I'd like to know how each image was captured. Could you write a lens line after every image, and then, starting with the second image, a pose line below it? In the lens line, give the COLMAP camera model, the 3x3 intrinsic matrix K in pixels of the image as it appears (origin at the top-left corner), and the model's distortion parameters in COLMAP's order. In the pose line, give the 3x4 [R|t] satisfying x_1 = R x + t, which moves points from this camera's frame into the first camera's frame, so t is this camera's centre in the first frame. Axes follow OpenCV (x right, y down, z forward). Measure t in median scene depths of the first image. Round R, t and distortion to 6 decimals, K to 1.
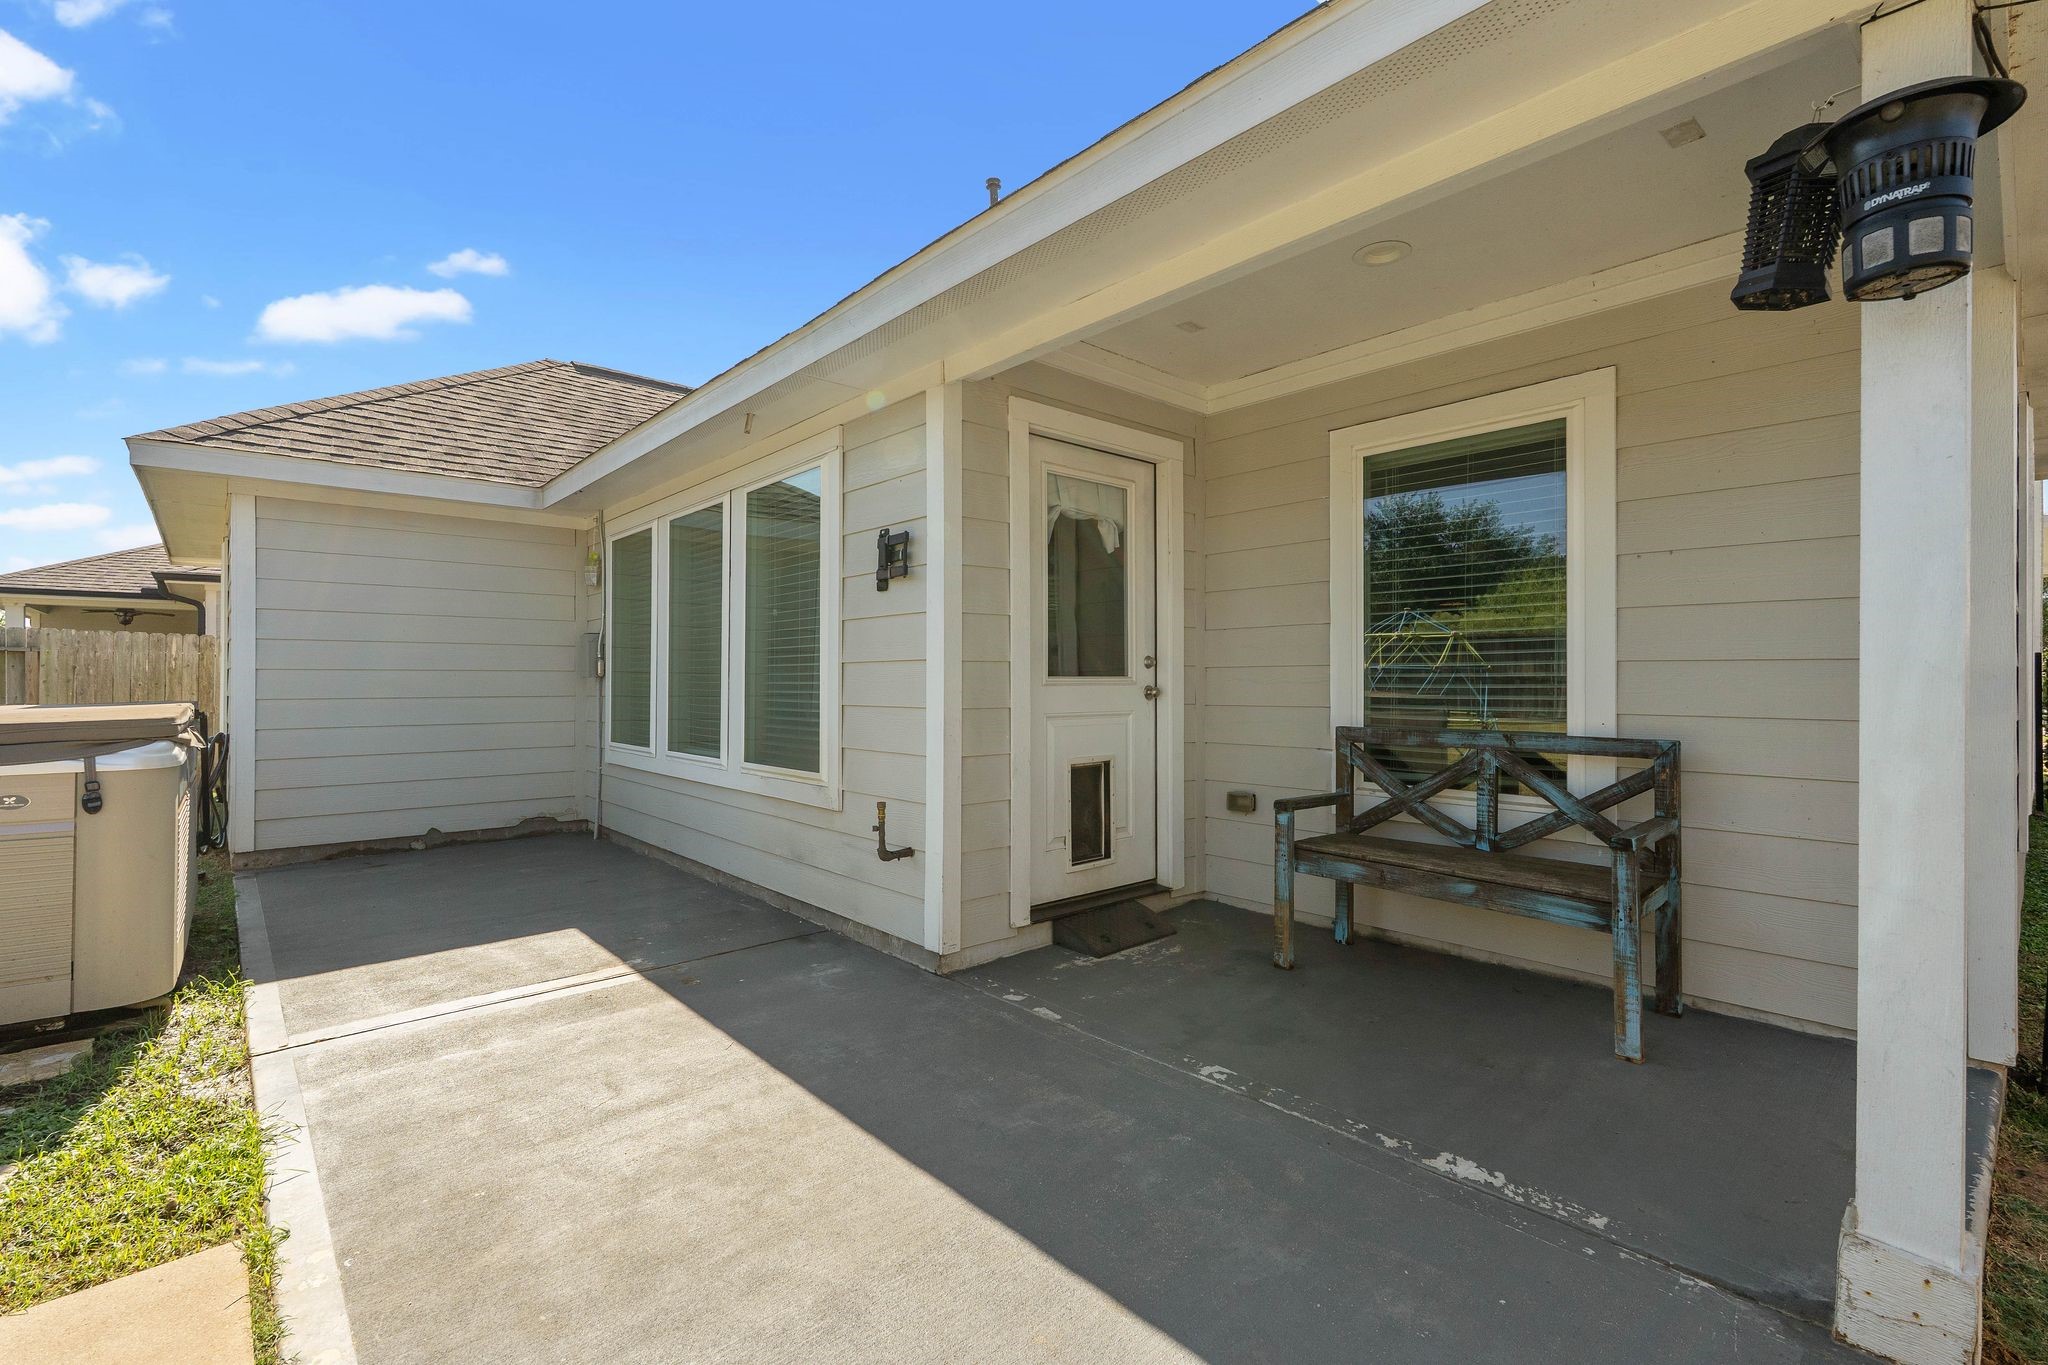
lens RADIAL K [[903.2, 0, 1012.6], [0, 903.2, 675.4], [0, 0, 1]] dist [-0.002327, -0.000502]
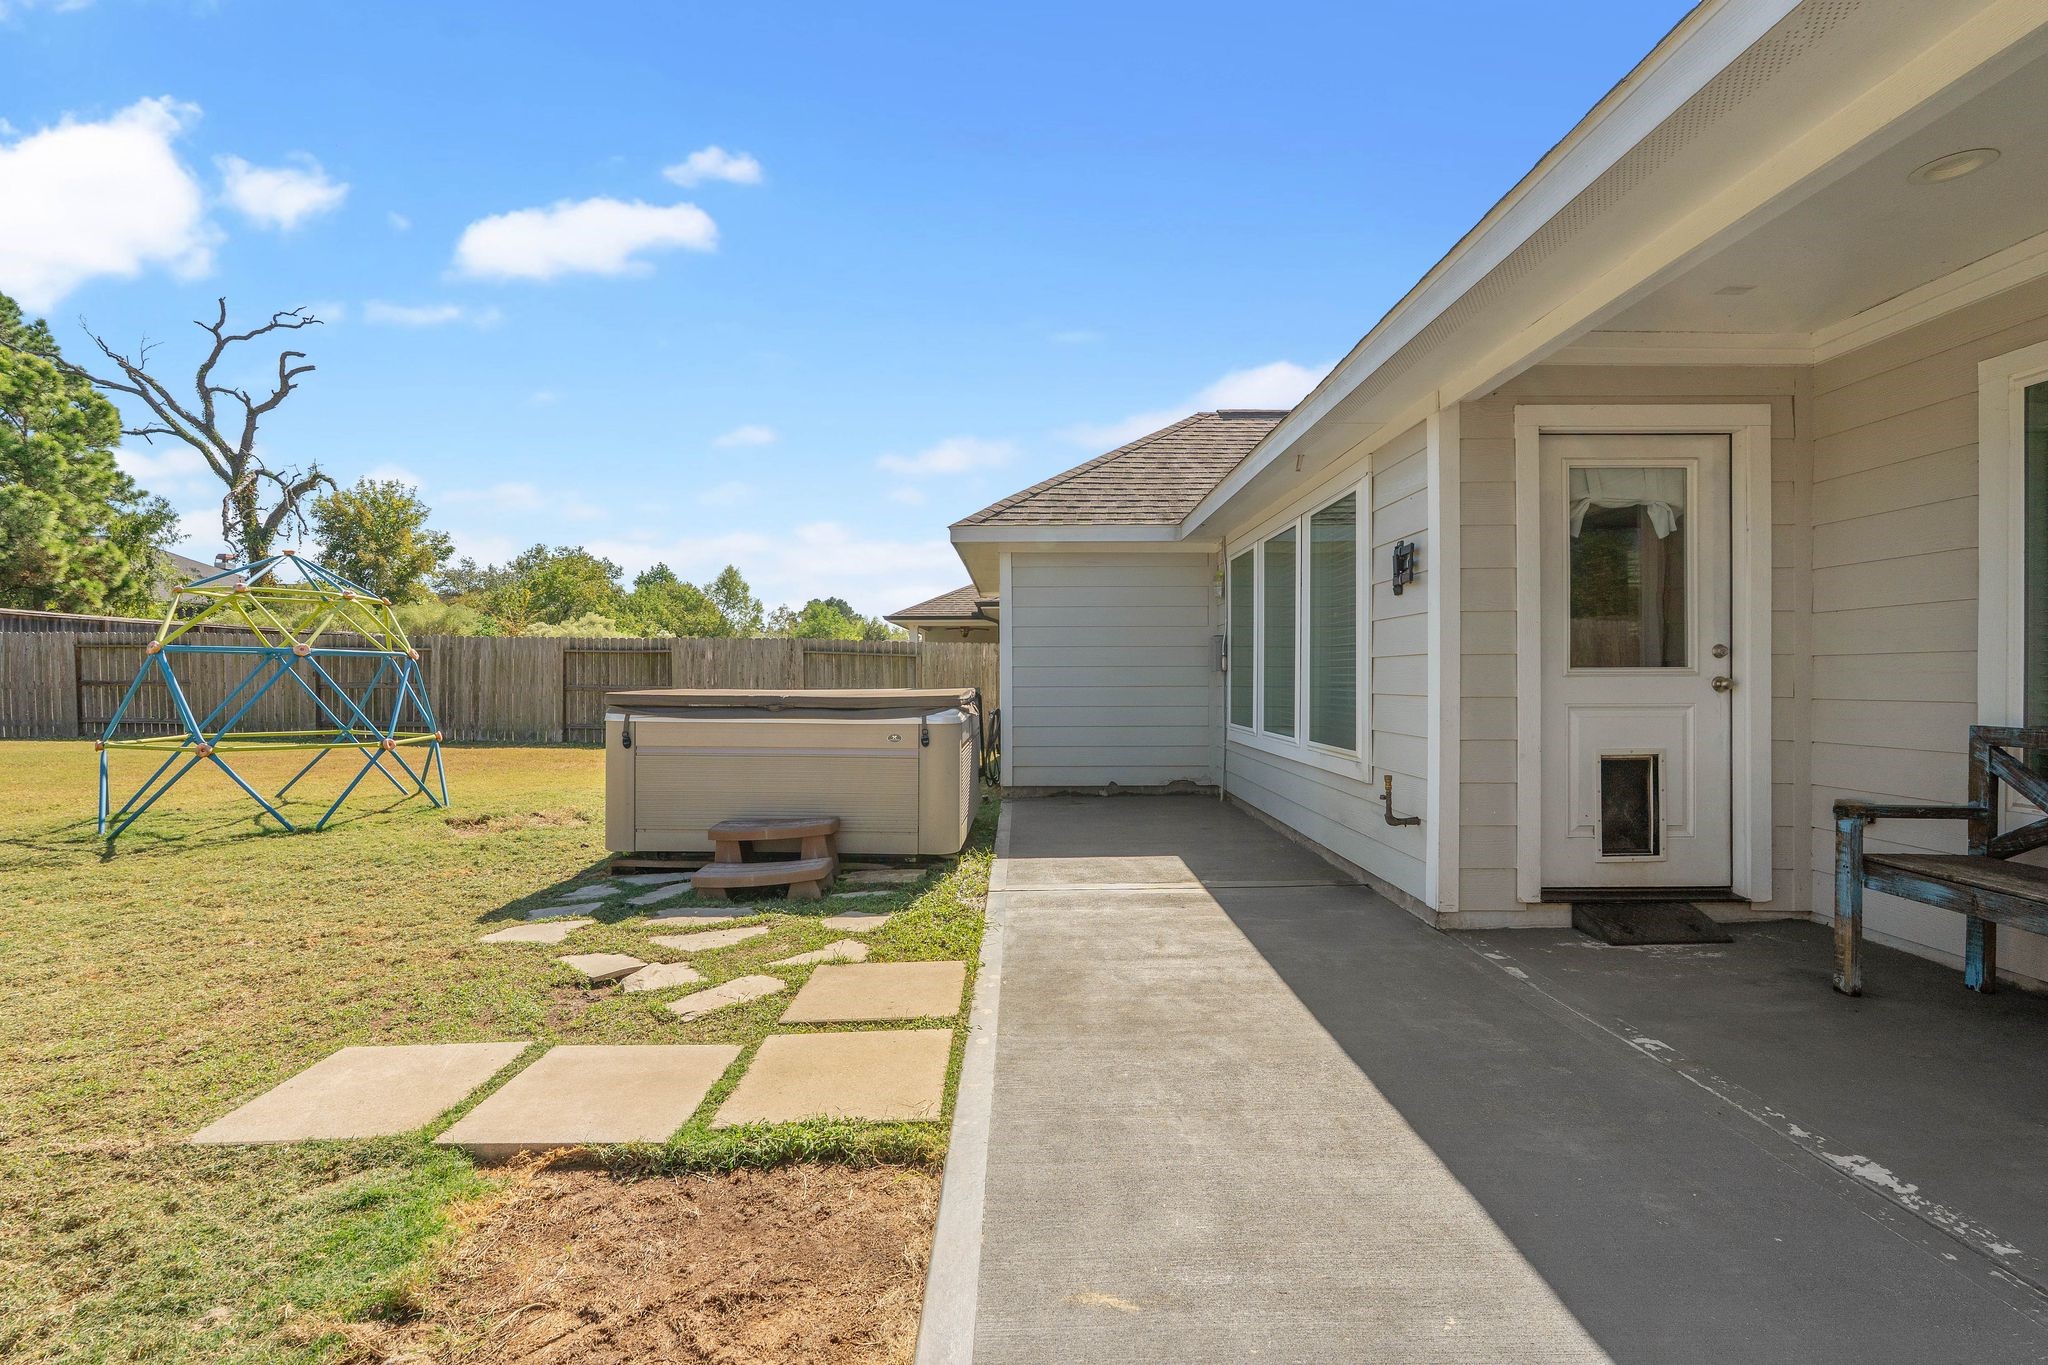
lens RADIAL K [[903.2, 0, 1031.0], [0, 903.2, 684.8], [0, 0, 1]] dist [-0.002327, -0.000502]
pose [[0.754382, 0.004239, -0.656422, 0.260323], [0.007645, 0.999855, 0.015241, 0.000280], [0.656392, -0.016516, 0.754239, -0.182663]]
